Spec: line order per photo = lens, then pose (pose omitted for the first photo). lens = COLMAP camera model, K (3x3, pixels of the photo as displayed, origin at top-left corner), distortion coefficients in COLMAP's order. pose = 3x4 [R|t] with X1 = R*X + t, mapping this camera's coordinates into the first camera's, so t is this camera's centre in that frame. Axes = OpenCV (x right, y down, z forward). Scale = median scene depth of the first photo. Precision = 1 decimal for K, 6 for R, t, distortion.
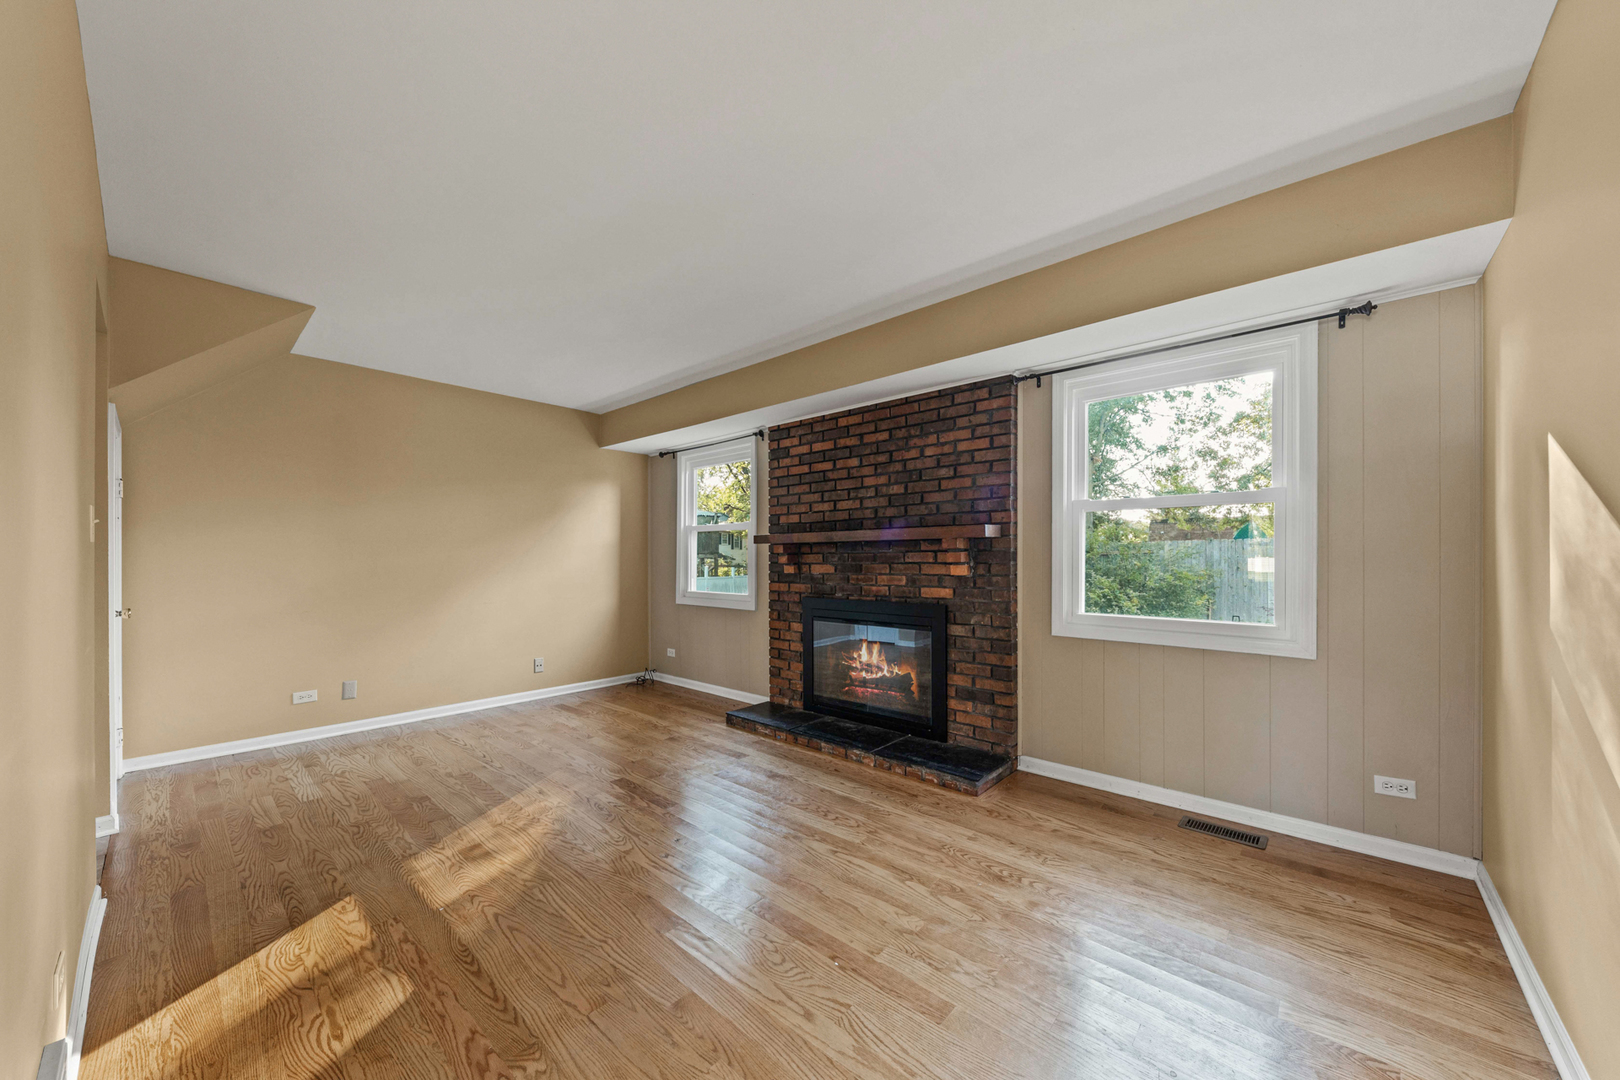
lens RADIAL K [[584.4, 0, 810.4], [0, 584.4, 555.8], [0, 0, 1]] dist [-0.002662, -0.000183]
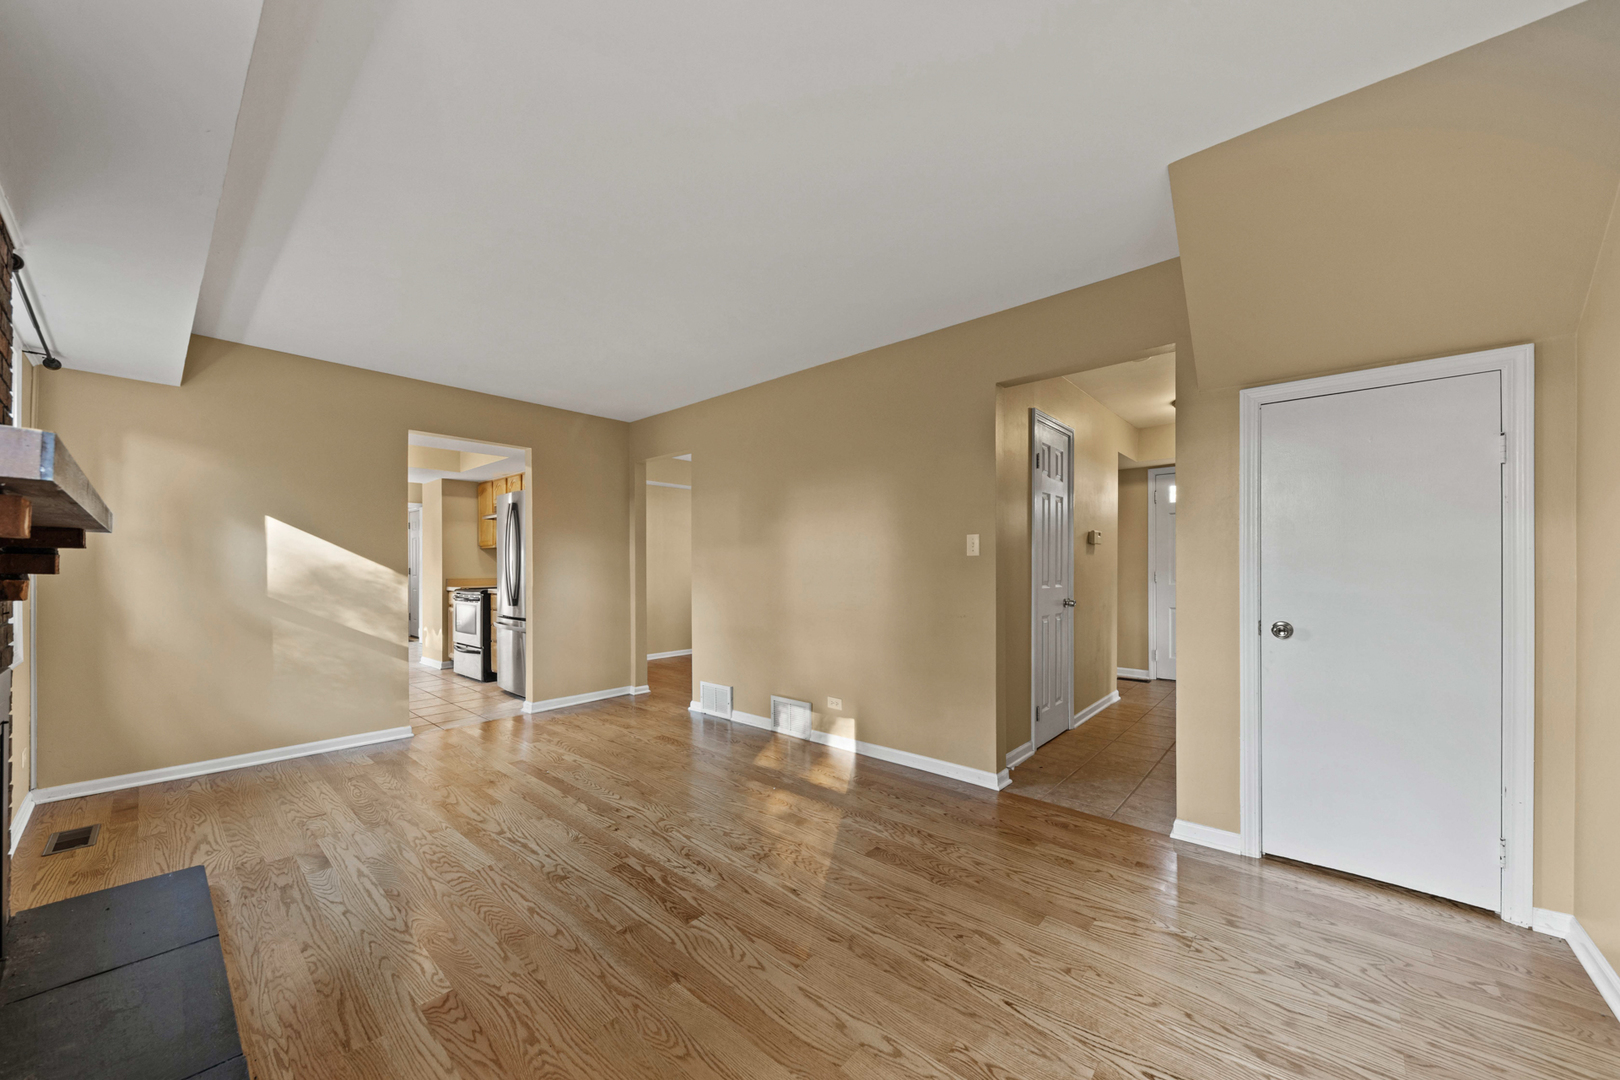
lens RADIAL K [[584.4, 0, 810.0], [0, 584.4, 556.4], [0, 0, 1]] dist [-0.002662, -0.000183]
pose [[-0.999948, 0.000390, -0.010176, -0.566957], [0.000557, 0.999866, -0.016387, 0.004654], [0.010168, -0.016391, -0.999814, 2.066562]]
